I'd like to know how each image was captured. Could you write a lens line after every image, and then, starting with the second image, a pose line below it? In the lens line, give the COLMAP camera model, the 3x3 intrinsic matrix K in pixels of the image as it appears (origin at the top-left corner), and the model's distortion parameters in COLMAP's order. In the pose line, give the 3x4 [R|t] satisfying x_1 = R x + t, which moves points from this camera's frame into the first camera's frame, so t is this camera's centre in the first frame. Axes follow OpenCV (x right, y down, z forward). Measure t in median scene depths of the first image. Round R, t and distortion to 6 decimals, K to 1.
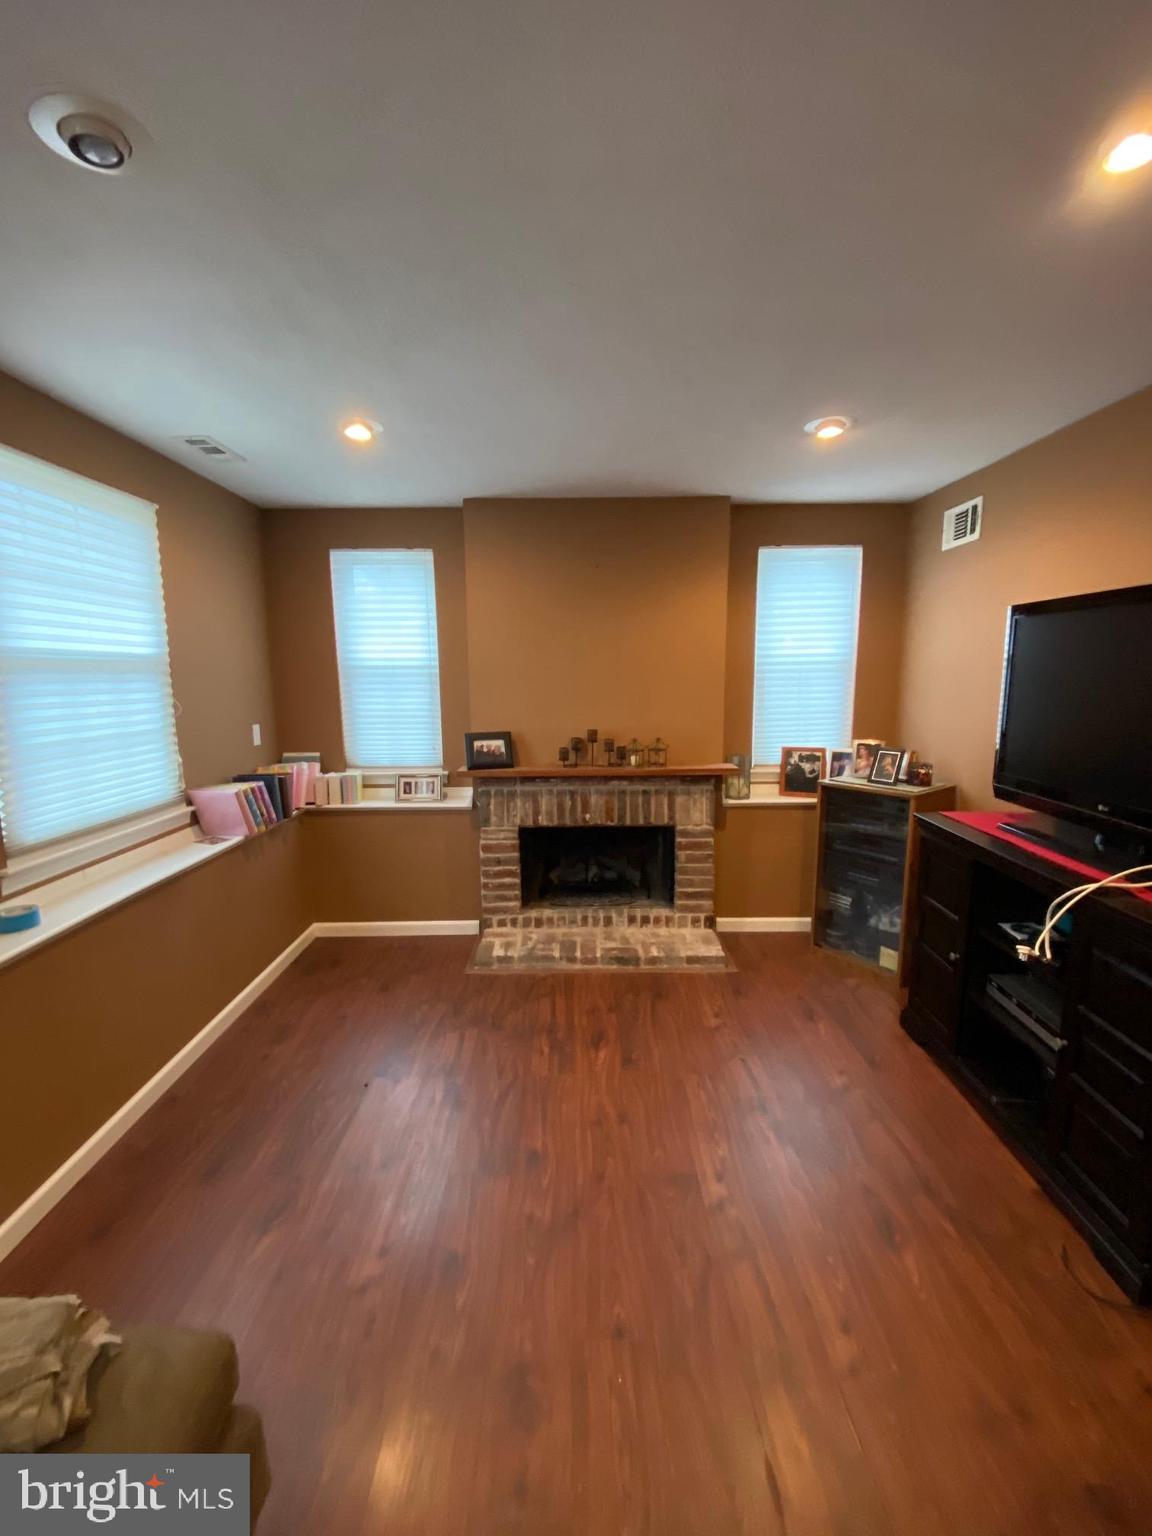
lens RADIAL K [[621.9, 0, 577.5], [0, 621.9, 768.1], [0, 0, 1]] dist [0.011590, -0.016112]
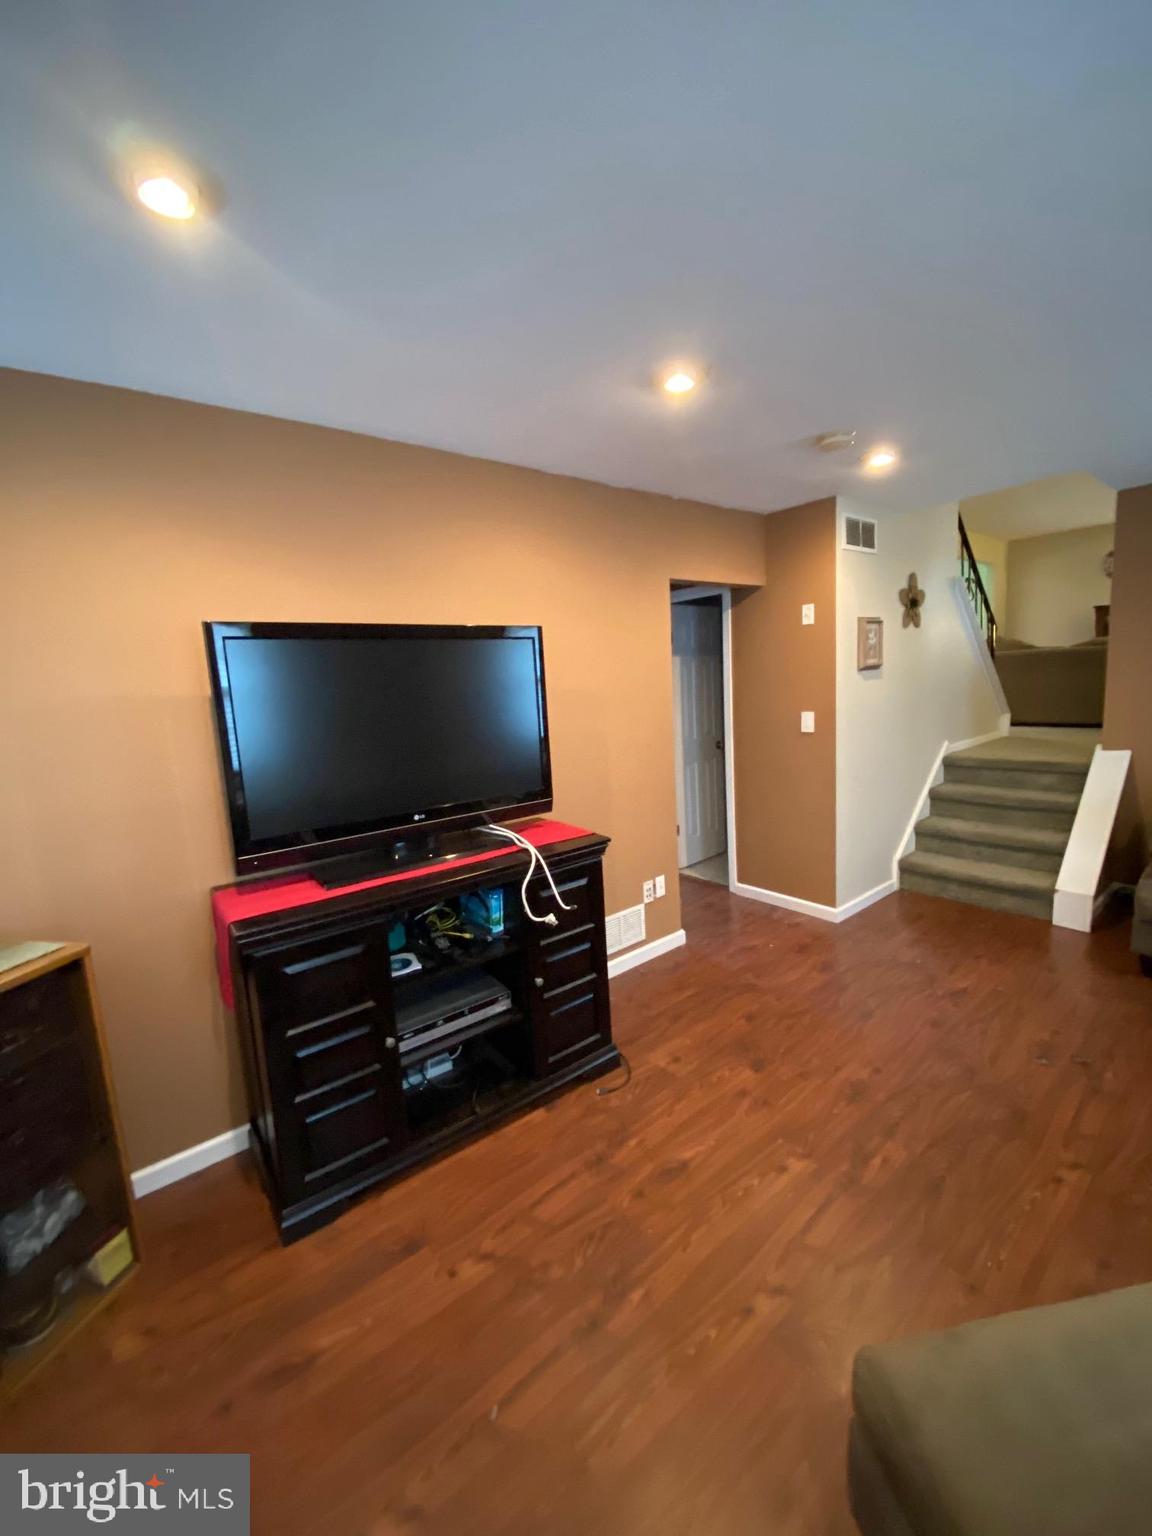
lens RADIAL K [[620.1, 0, 576.2], [0, 620.1, 768.3], [0, 0, 1]] dist [0.012574, -0.016317]
pose [[-0.624684, -0.064466, 0.778212, -0.200841], [0.180846, 0.957548, 0.224490, -0.218704], [-0.759647, 0.280972, -0.586507, 1.403357]]
